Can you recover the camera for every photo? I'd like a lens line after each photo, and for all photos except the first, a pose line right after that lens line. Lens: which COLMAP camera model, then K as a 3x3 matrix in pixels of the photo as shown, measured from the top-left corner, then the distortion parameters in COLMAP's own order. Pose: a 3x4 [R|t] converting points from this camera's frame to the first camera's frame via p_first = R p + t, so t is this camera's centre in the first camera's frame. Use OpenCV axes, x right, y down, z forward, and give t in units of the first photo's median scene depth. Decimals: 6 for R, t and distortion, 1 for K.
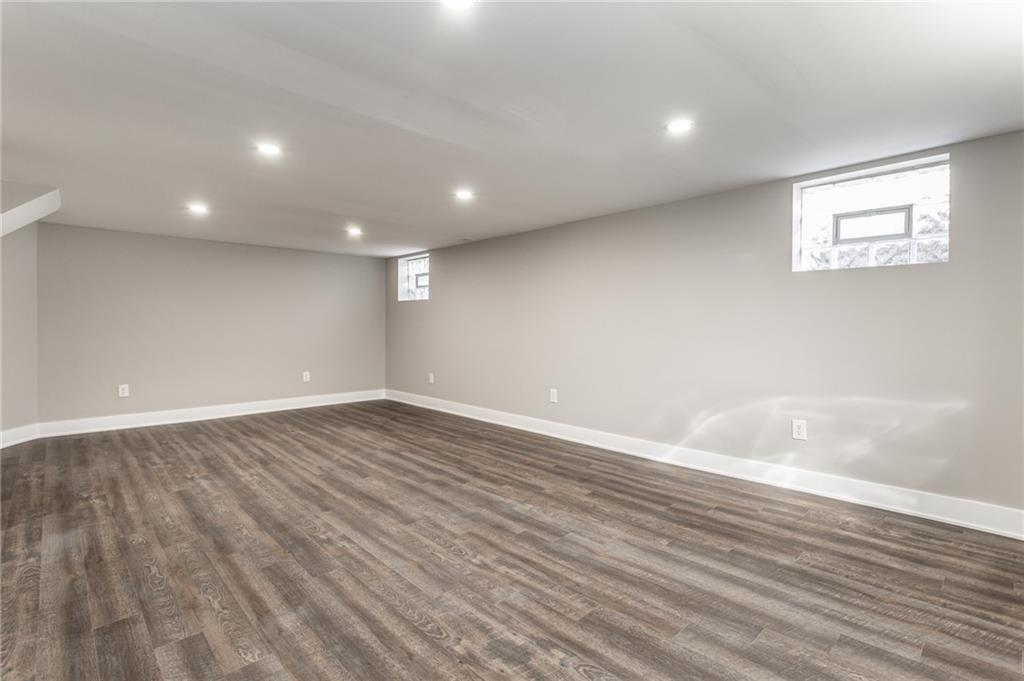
lens RADIAL K [[487.3, 0, 514.3], [0, 487.3, 333.8], [0, 0, 1]] dist [0.009305, -0.001290]
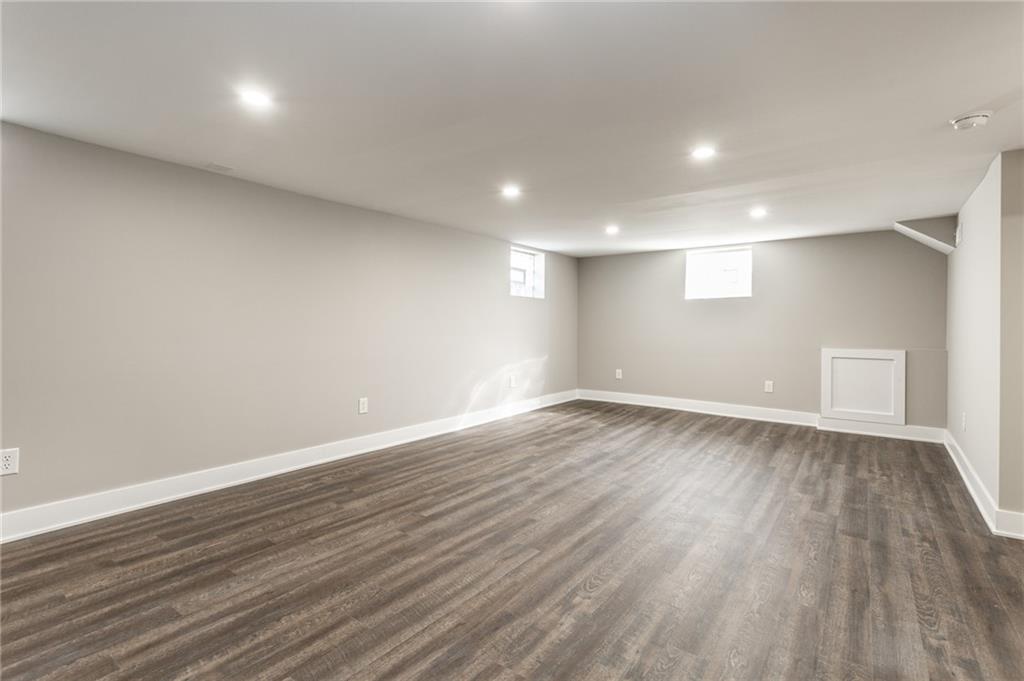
lens RADIAL K [[487.3, 0, 514.0], [0, 487.3, 339.1], [0, 0, 1]] dist [0.009305, -0.001290]
pose [[-0.191492, -0.029766, 0.981043, -1.175033], [0.008480, 0.999453, 0.031980, -0.022119], [-0.981458, 0.014443, -0.191135, 1.311050]]
